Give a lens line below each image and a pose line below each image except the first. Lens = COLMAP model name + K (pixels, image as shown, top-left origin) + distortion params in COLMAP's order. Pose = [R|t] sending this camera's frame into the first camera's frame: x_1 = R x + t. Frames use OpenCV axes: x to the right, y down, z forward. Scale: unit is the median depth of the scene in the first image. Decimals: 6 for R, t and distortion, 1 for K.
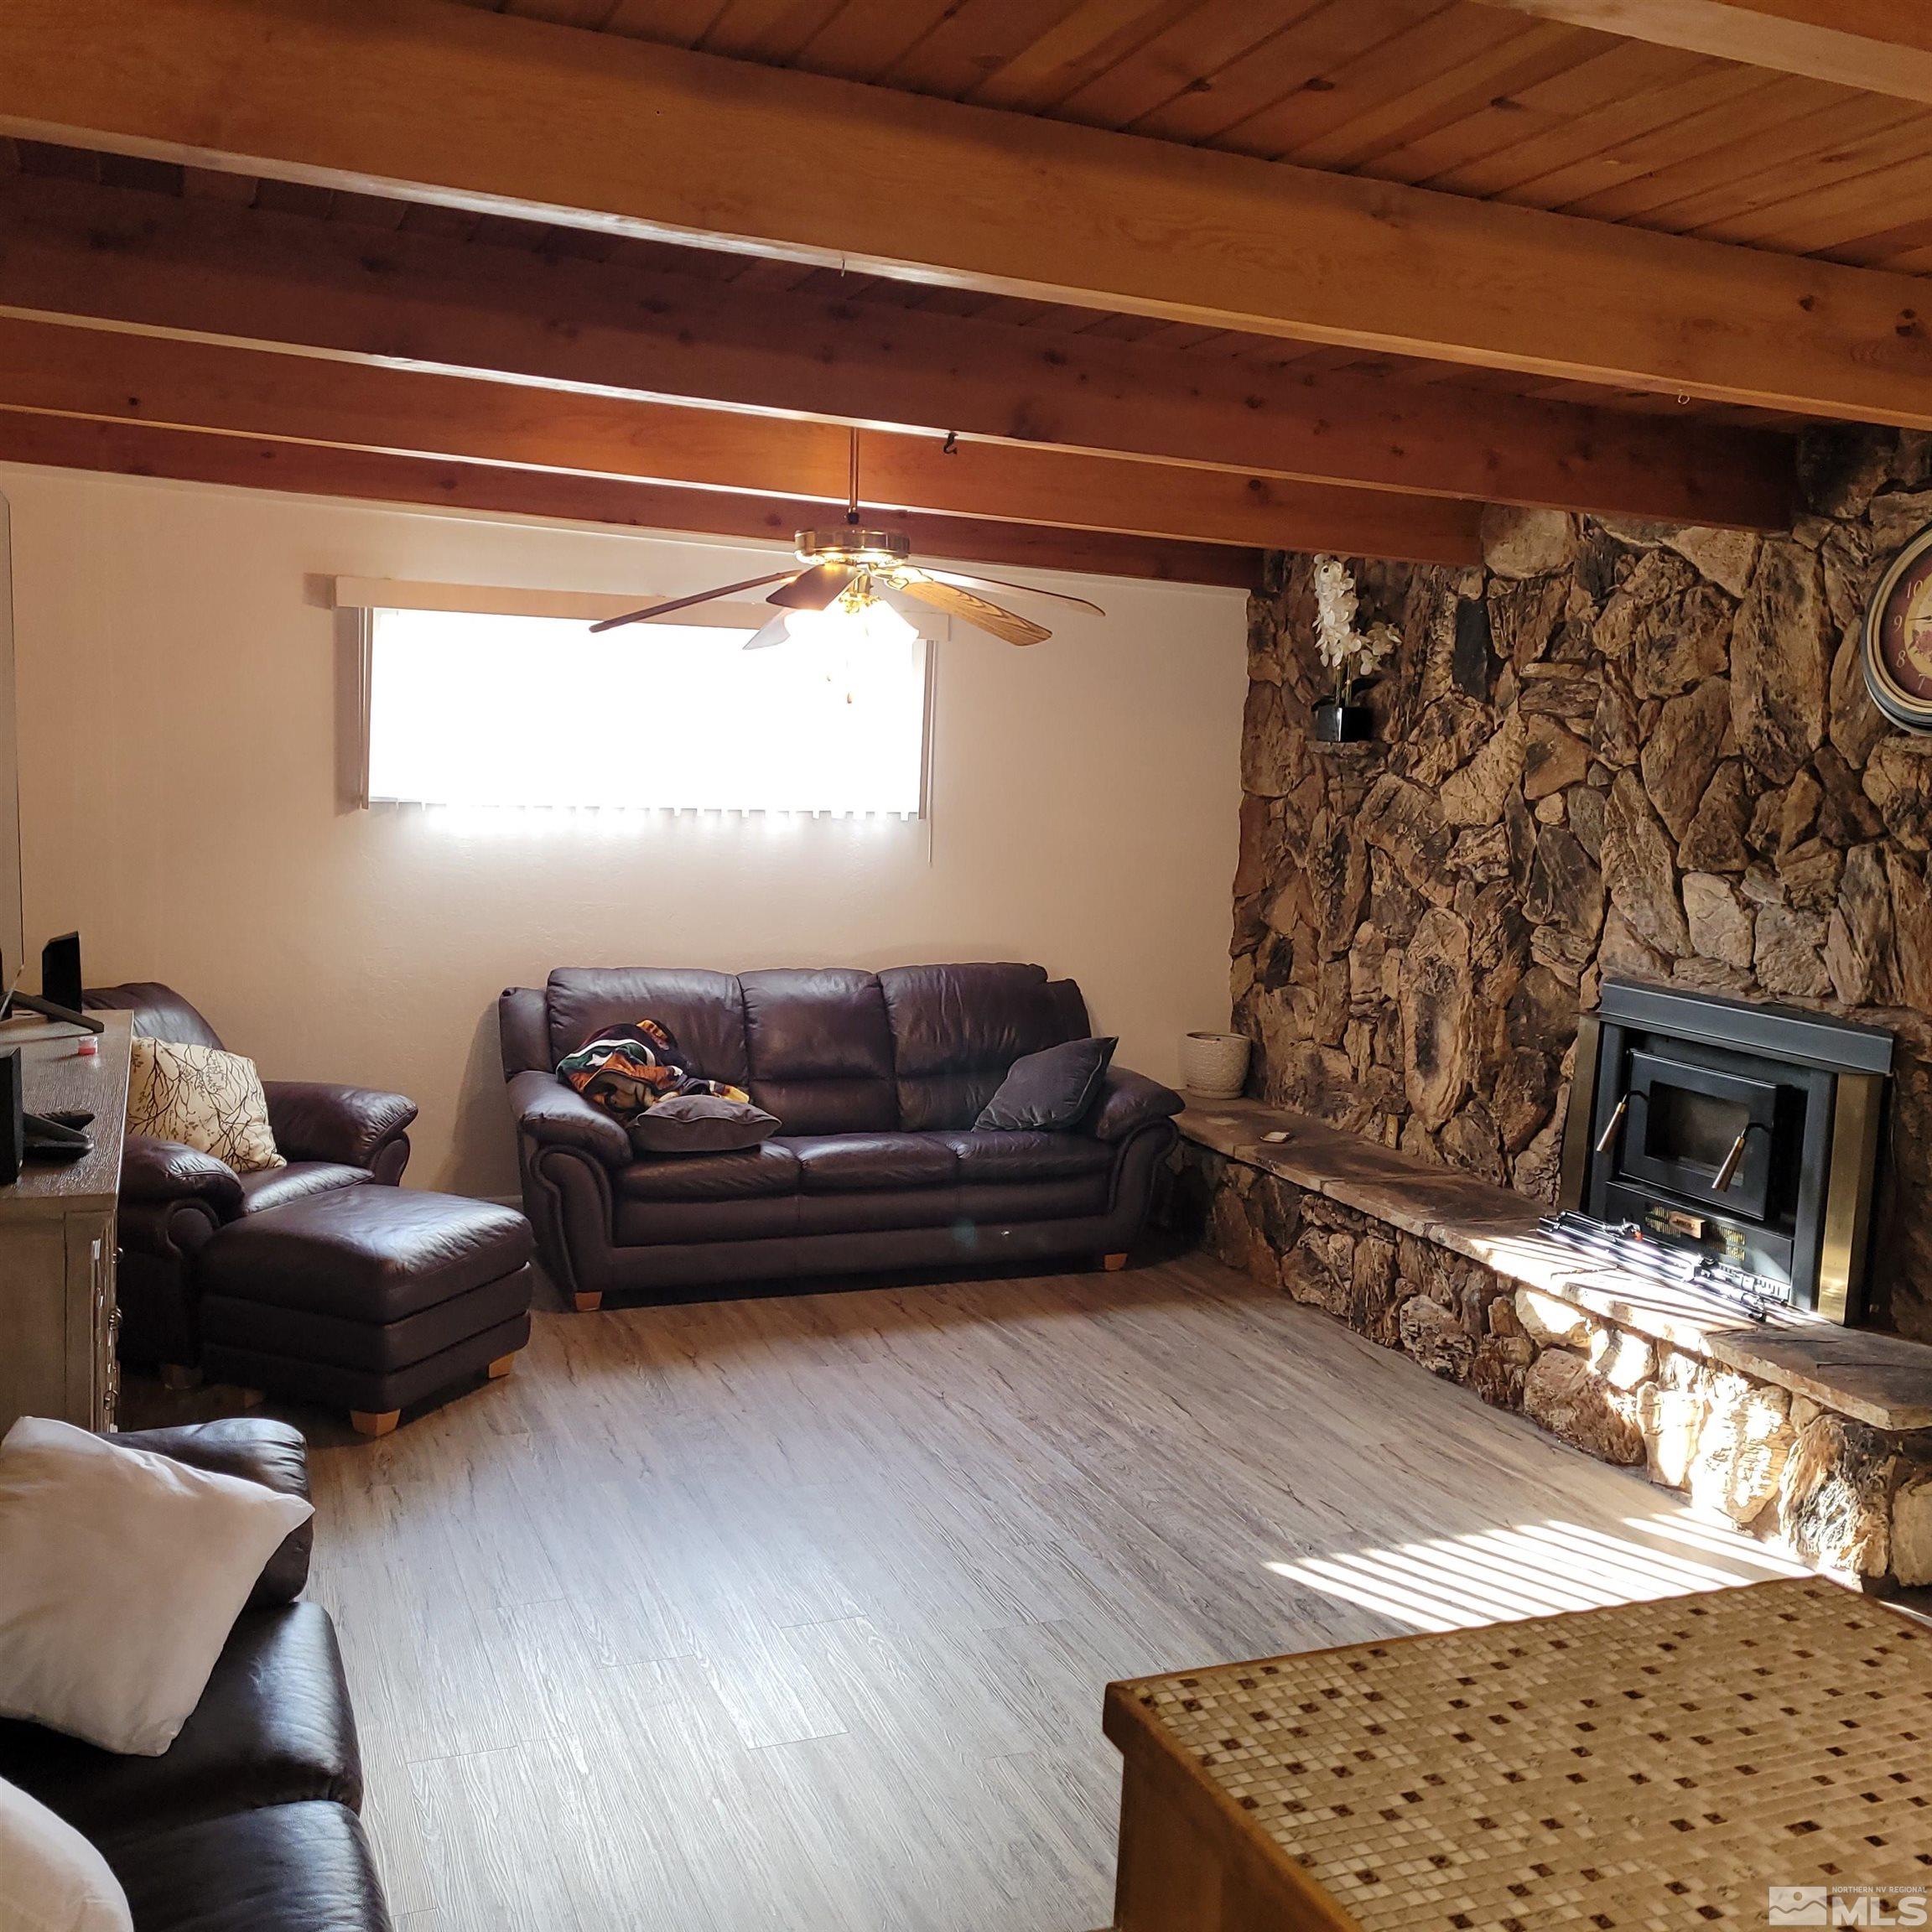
lens RADIAL K [[1956.0, 0, 948.1], [0, 1956.0, 951.2], [0, 0, 1]] dist [0.040272, -0.026215]
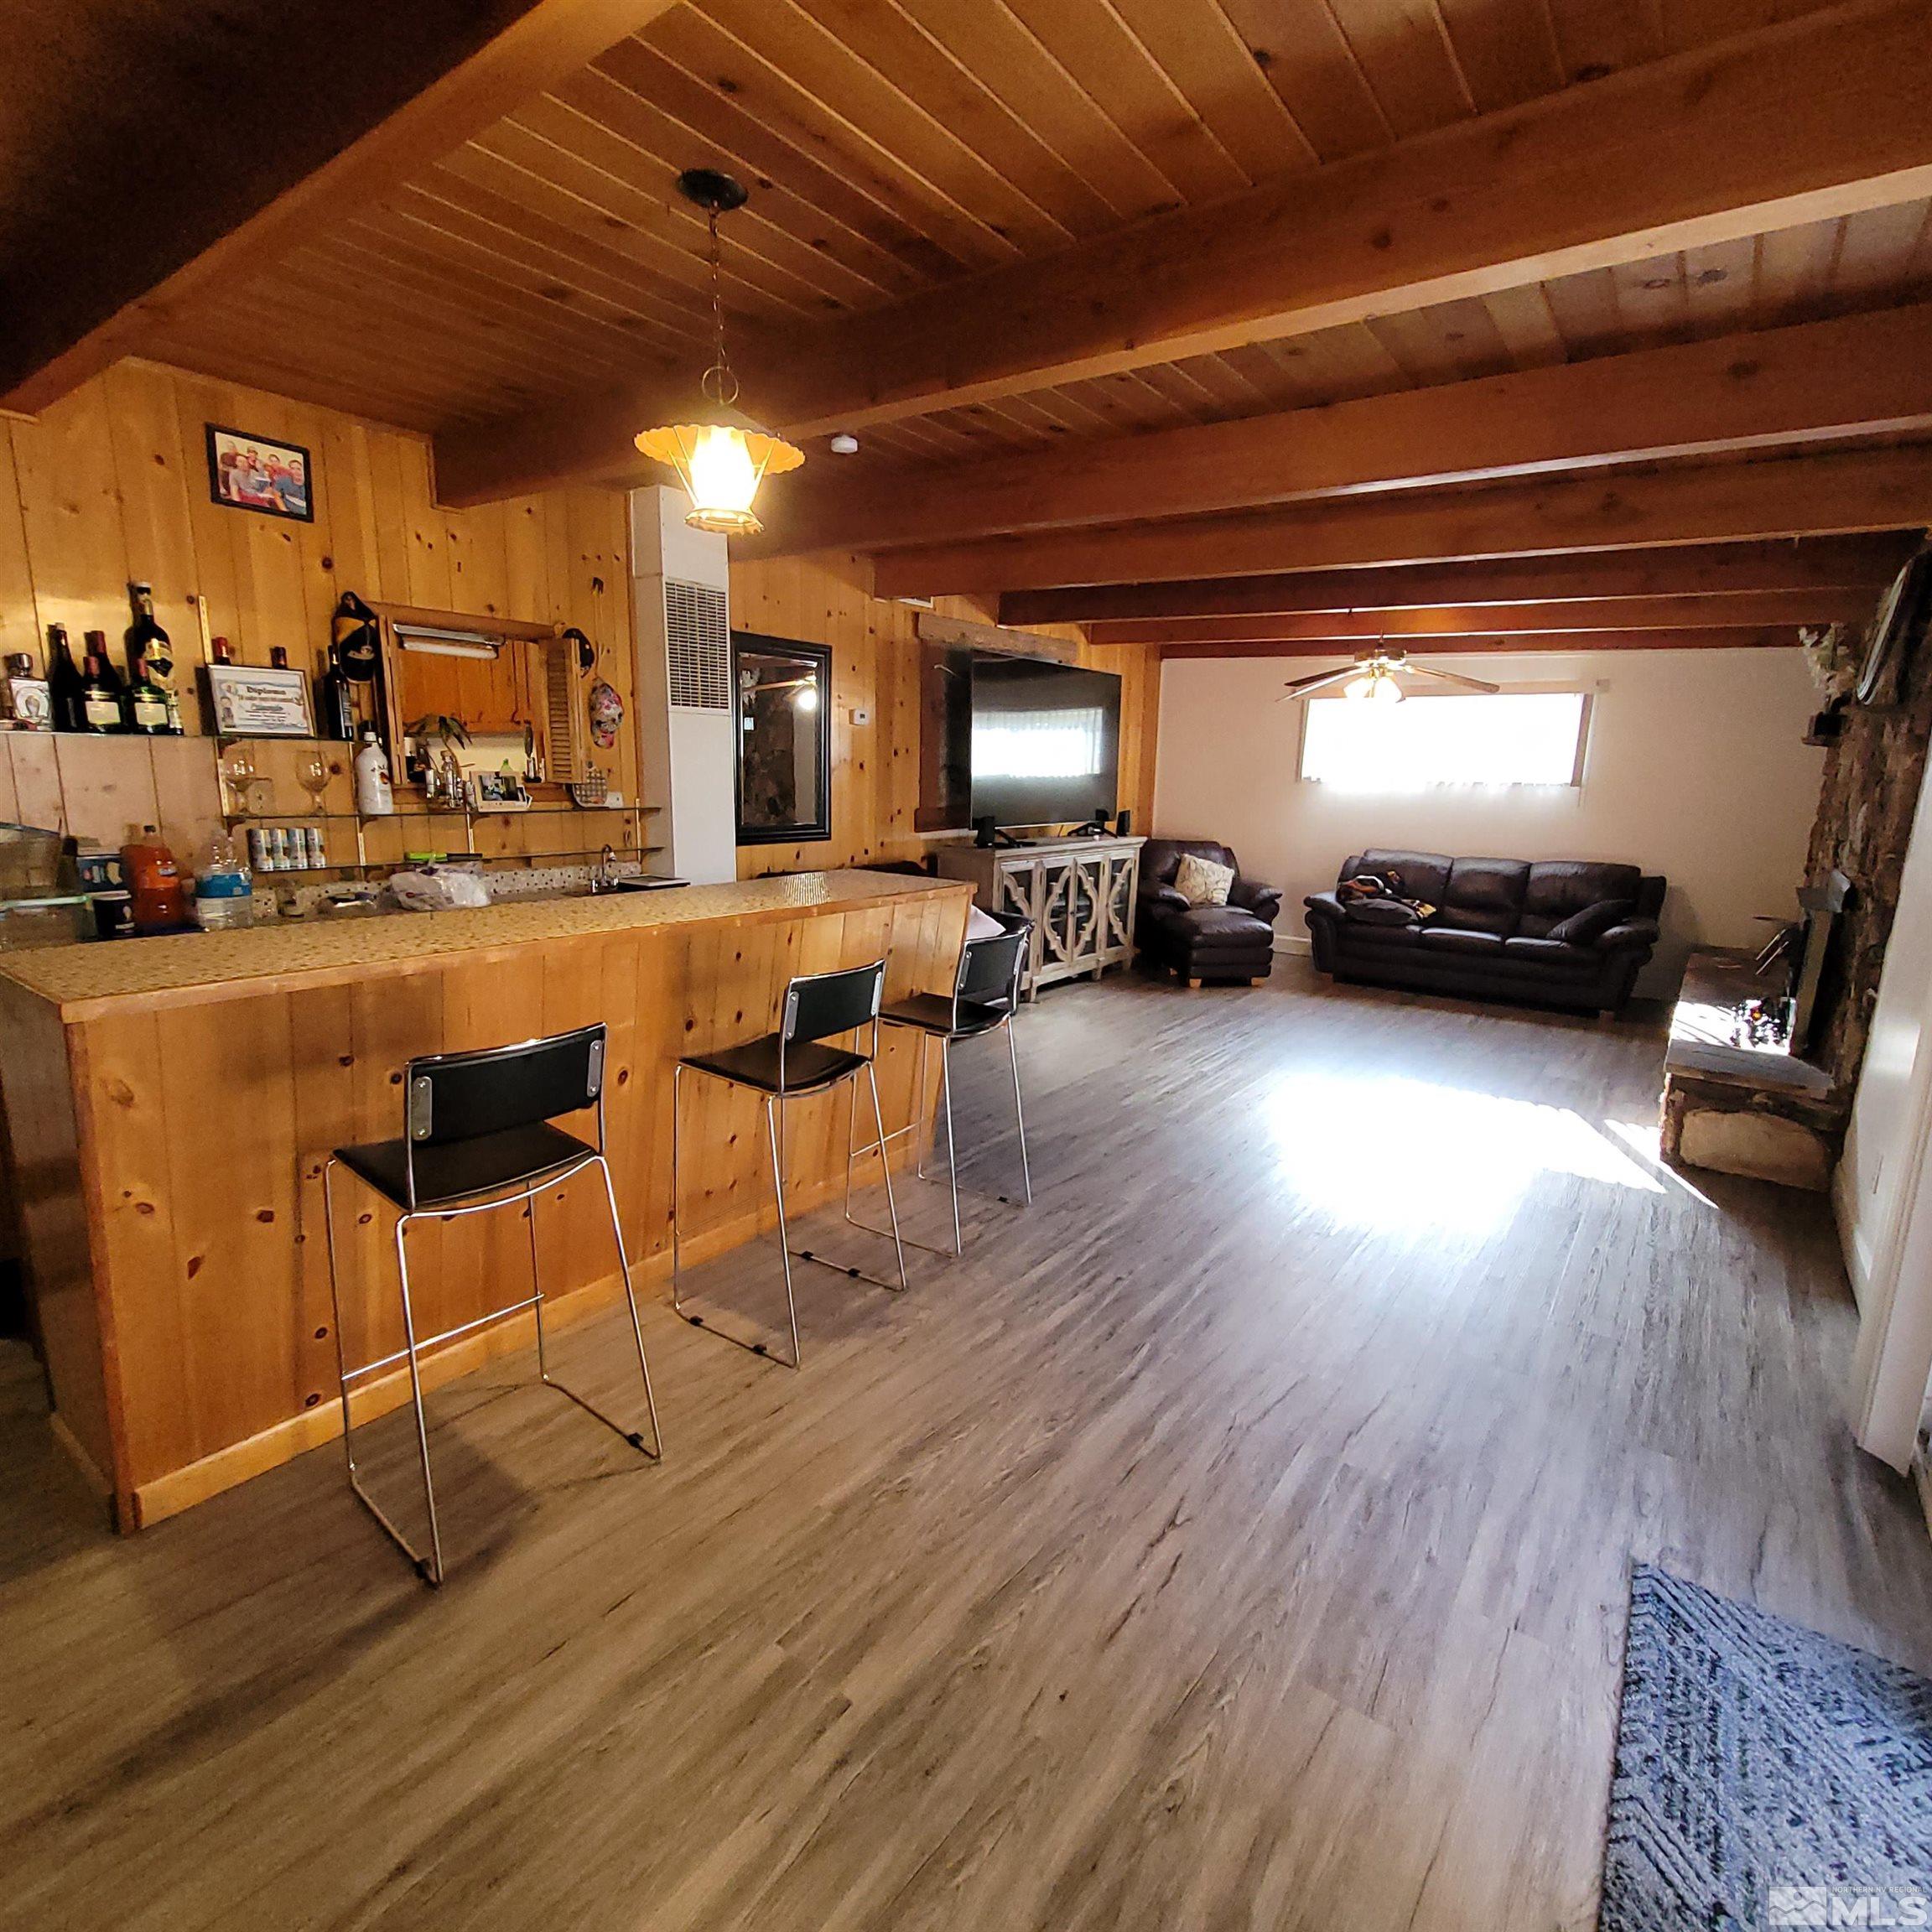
lens RADIAL K [[1012.9, 0, 966.0], [0, 1012.9, 966.0], [0, 0, 1]] dist [0.003960, -0.002029]
pose [[0.525187, 0.144557, -0.838619, 0.590361], [-0.094324, 0.989283, 0.111457, 0.058738], [0.845743, 0.020566, 0.533193, -0.063479]]
